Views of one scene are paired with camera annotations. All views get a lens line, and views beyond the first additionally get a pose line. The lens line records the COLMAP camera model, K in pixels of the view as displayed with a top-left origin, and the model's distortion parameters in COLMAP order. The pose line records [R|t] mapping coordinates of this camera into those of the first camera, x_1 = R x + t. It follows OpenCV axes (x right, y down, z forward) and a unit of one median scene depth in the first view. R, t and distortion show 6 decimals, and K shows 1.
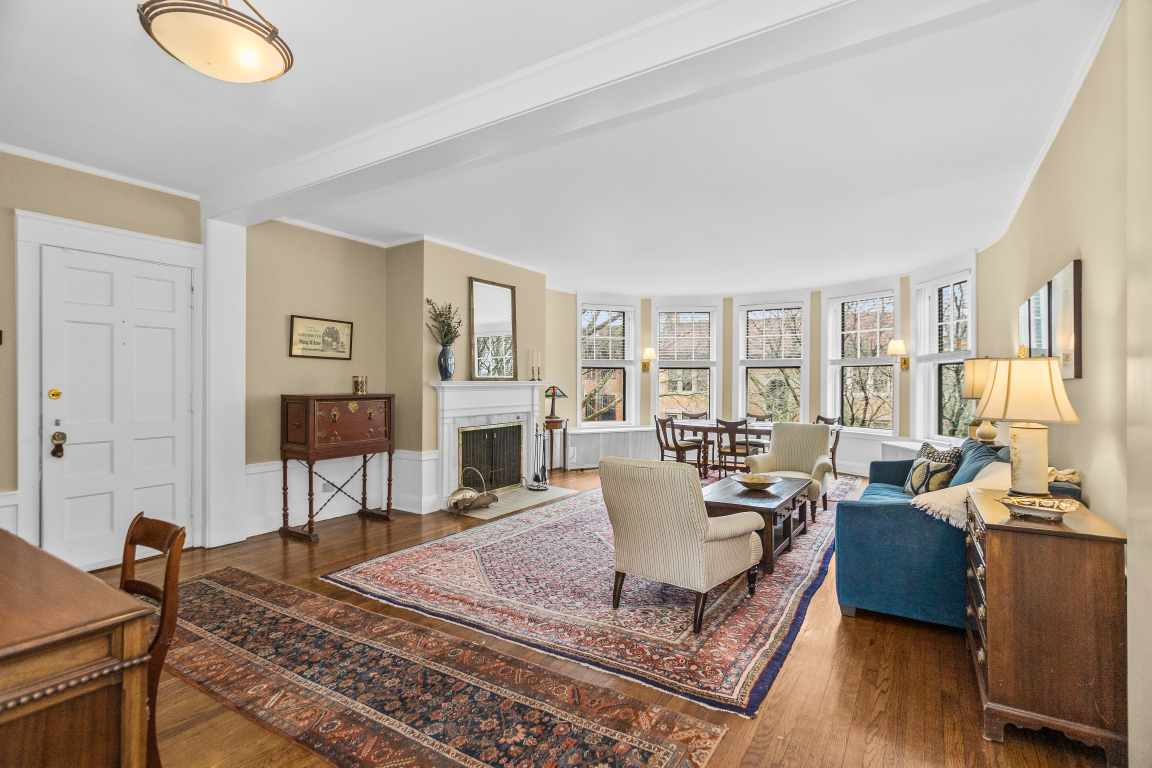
lens RADIAL K [[545.0, 0, 571.9], [0, 545.0, 384.7], [0, 0, 1]] dist [-0.006444, 0.001274]
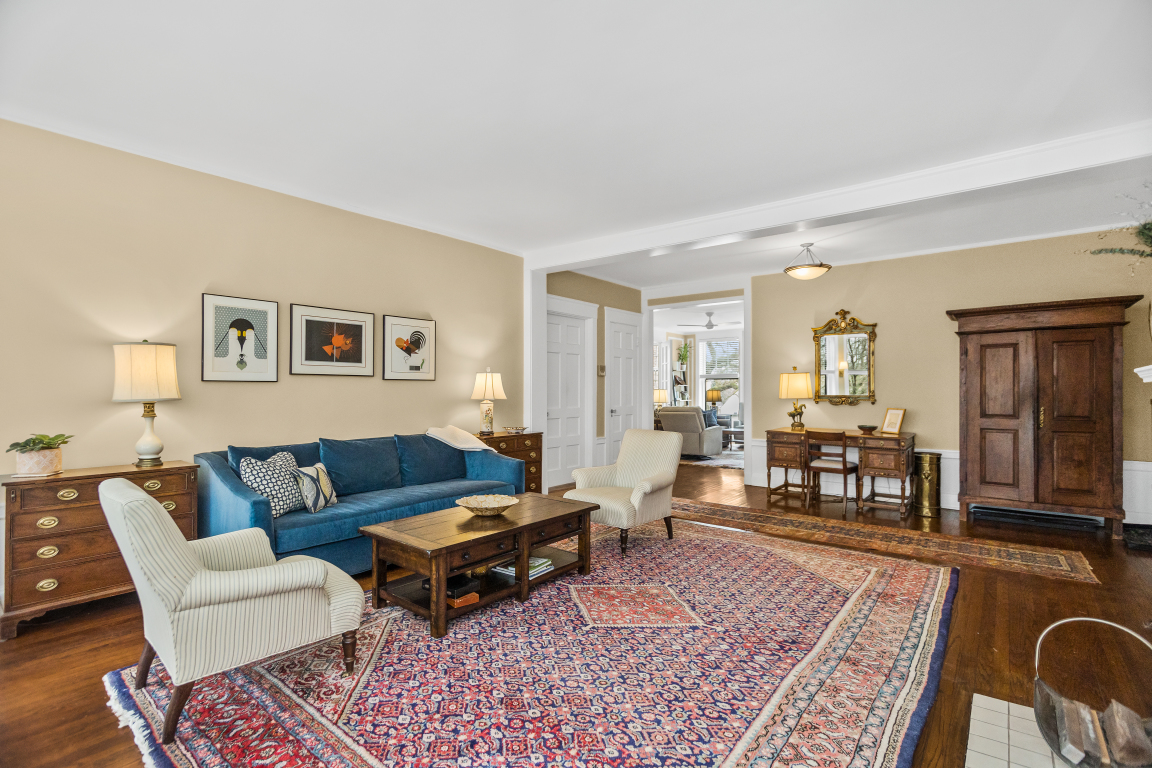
lens RADIAL K [[545.0, 0, 571.9], [0, 545.0, 384.7], [0, 0, 1]] dist [-0.006444, 0.001274]
pose [[-0.994614, -0.001283, 0.103636, 0.127506], [-0.002222, 0.999958, -0.008945, 0.008943], [-0.103620, -0.009127, -0.994575, 1.631373]]
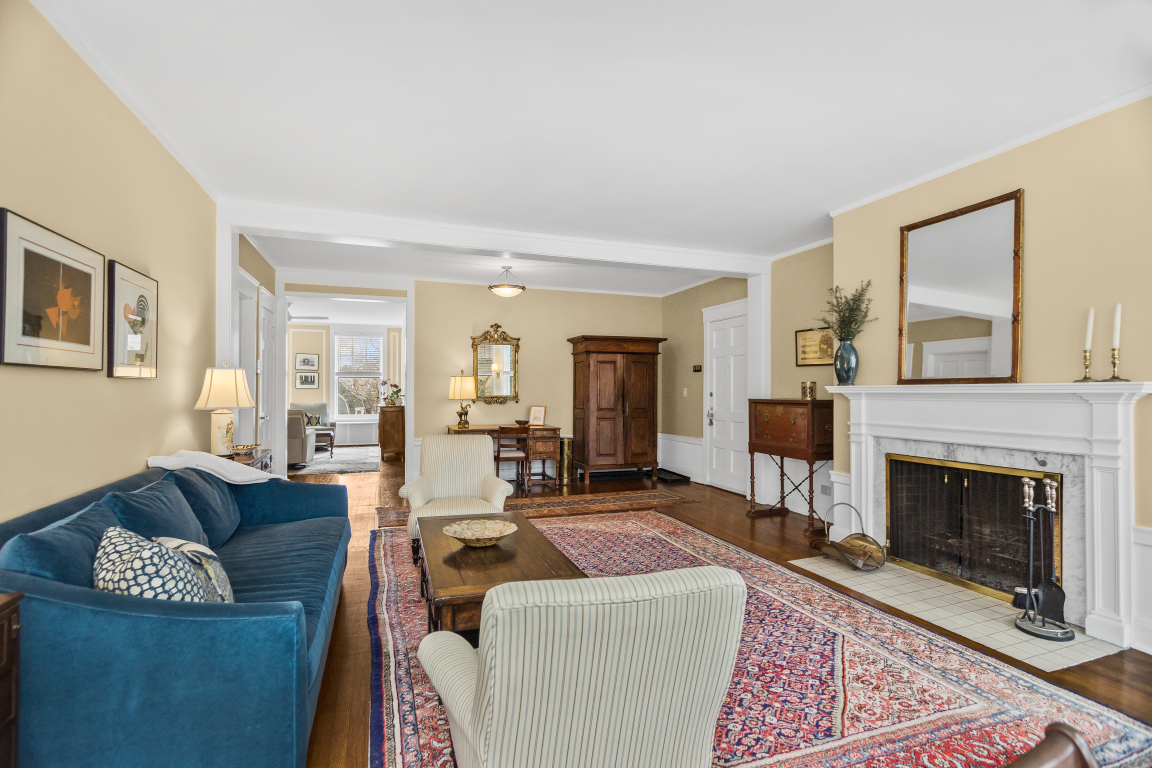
lens RADIAL K [[545.0, 0, 571.9], [0, 545.0, 384.7], [0, 0, 1]] dist [-0.006444, 0.001274]
pose [[-0.611491, -0.010236, -0.791186, 0.734667], [-0.005647, 0.999947, -0.008573, 0.000969], [0.791232, -0.000775, -0.611516, 1.375986]]
